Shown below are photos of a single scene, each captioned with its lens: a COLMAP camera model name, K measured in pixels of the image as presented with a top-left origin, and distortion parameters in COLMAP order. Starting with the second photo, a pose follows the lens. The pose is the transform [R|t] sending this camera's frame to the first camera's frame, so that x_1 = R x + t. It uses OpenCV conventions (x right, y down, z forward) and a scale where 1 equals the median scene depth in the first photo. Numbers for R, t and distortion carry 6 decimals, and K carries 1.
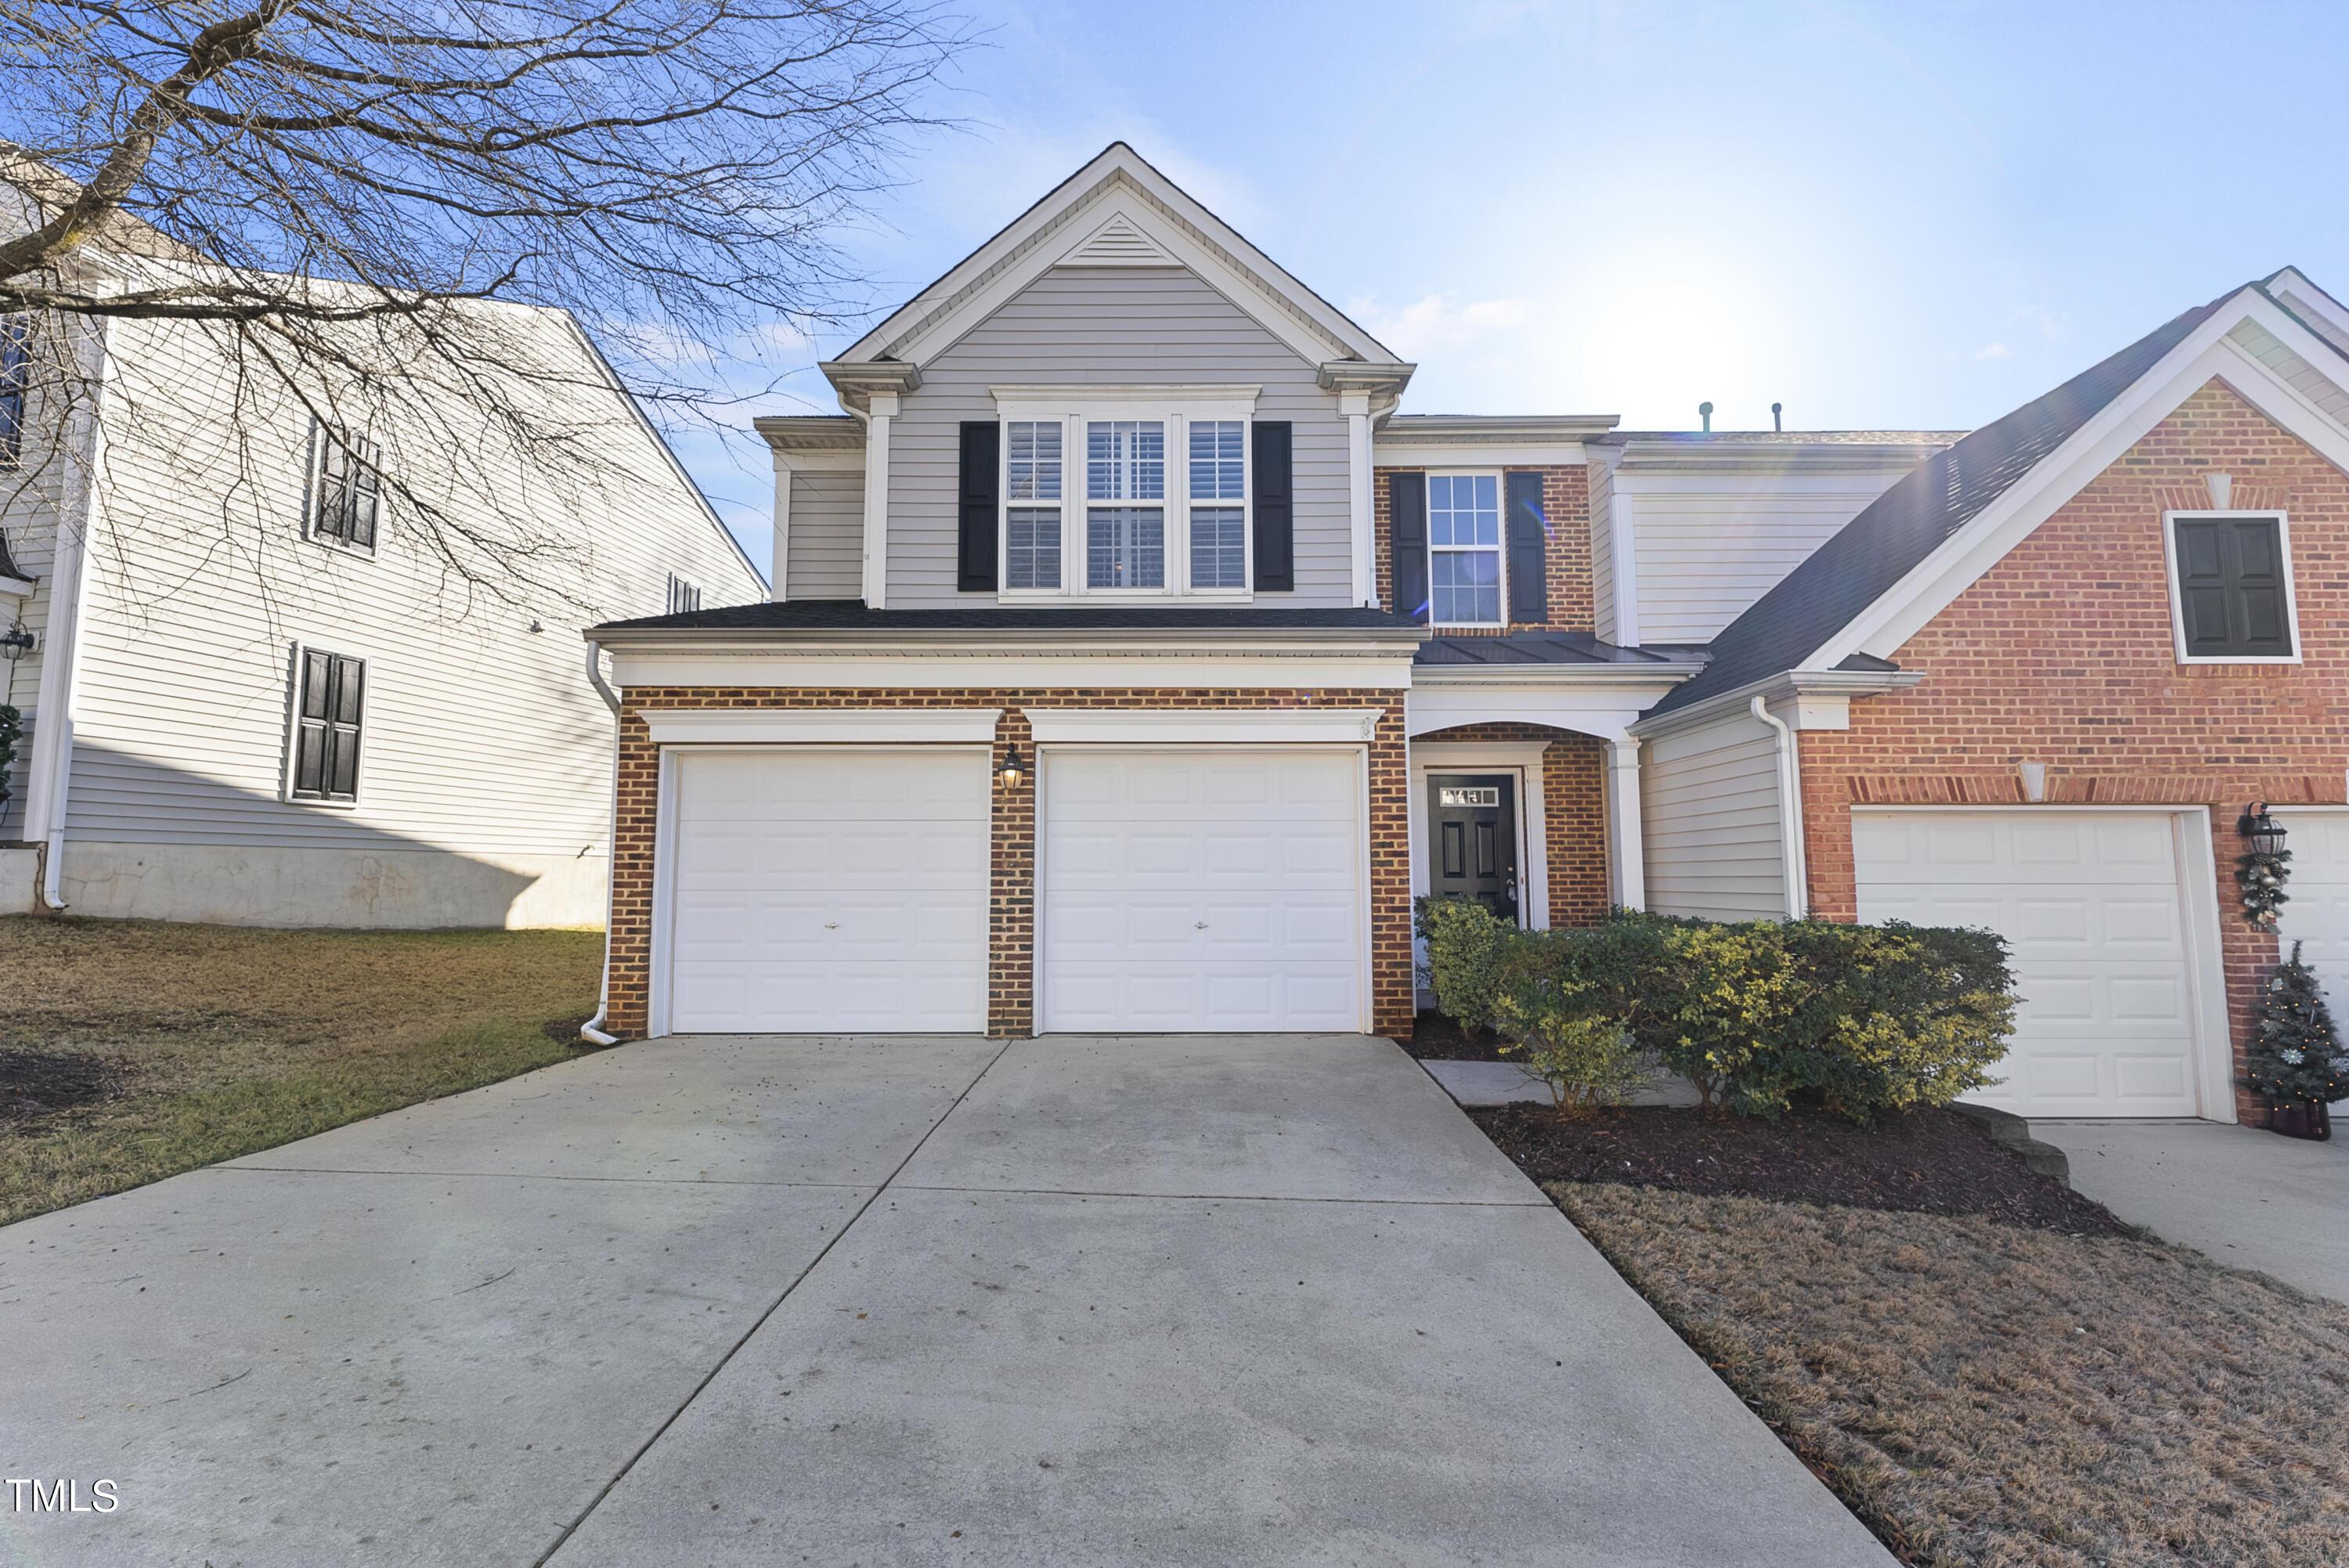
lens RADIAL K [[963.2, 0, 1173.2], [0, 963.2, 787.1], [0, 0, 1]] dist [0.000930, 0.000181]
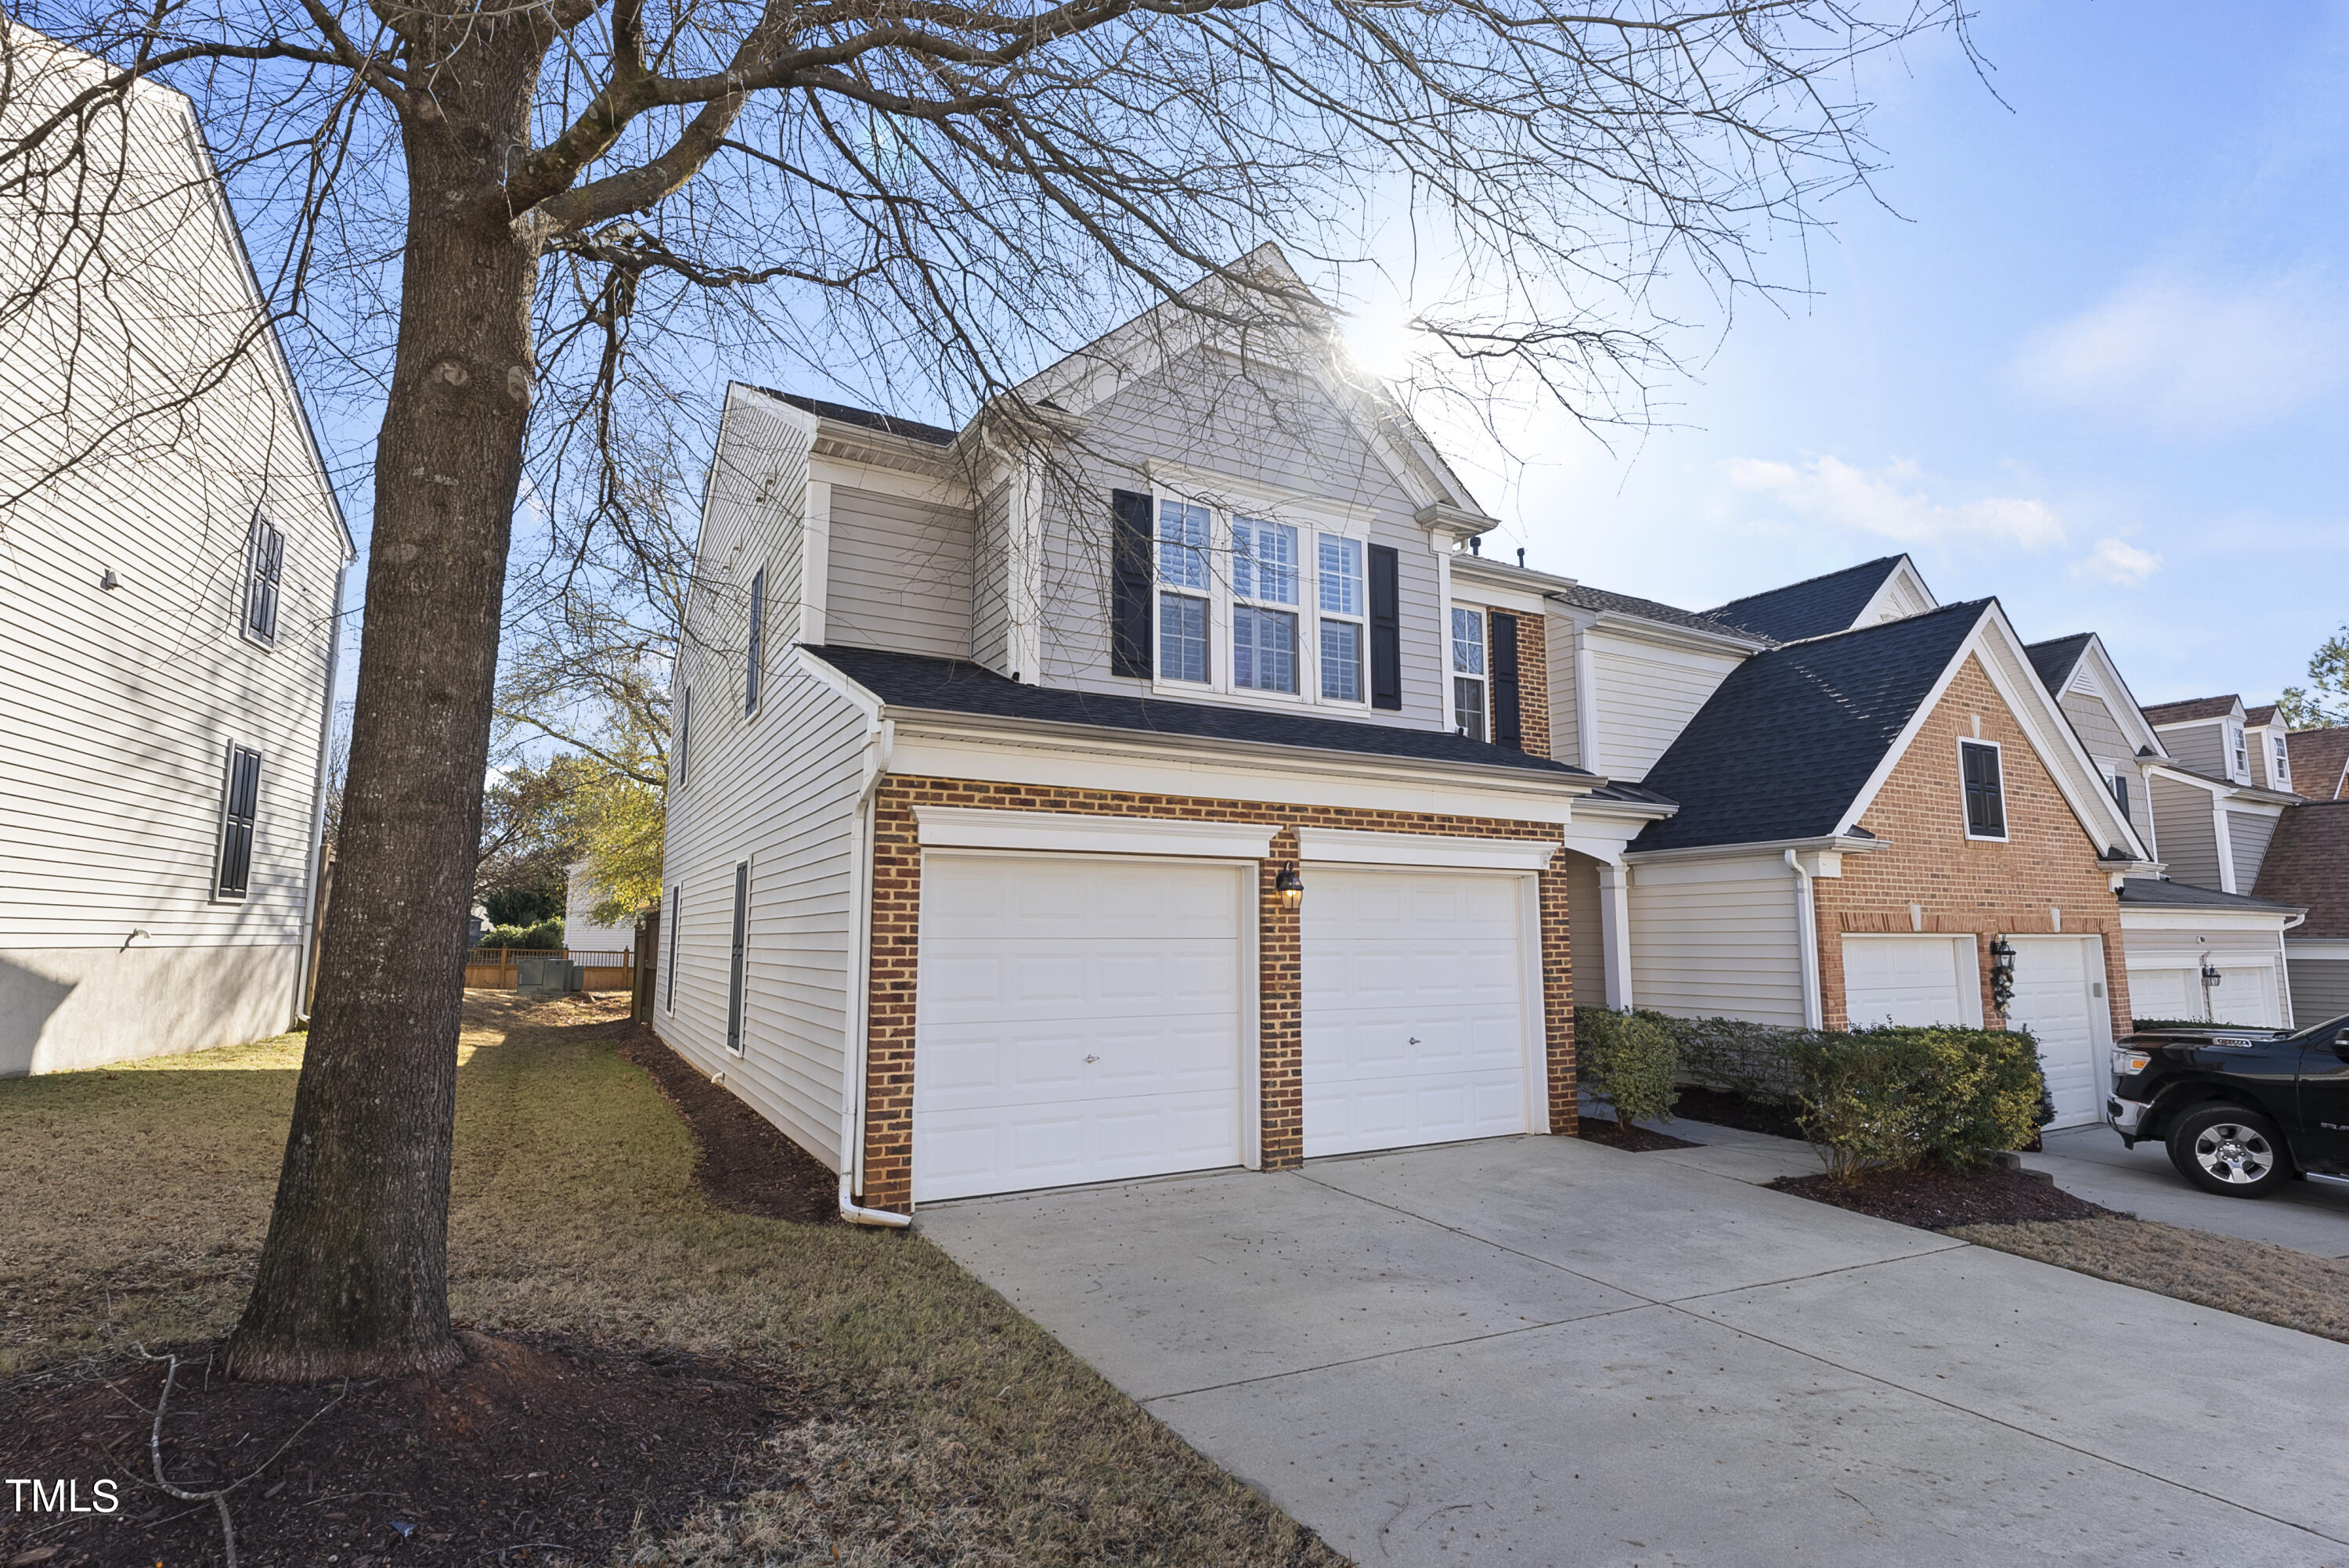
lens RADIAL K [[1144.9, 0, 1174.7], [0, 1144.9, 783.2], [0, 0, 1]] dist [-0.001034, 0.000578]
pose [[0.870234, 0.067017, 0.488060, -0.825271], [-0.046553, 0.997457, -0.053958, -0.055735], [-0.490435, 0.024235, 0.871141, 0.044857]]
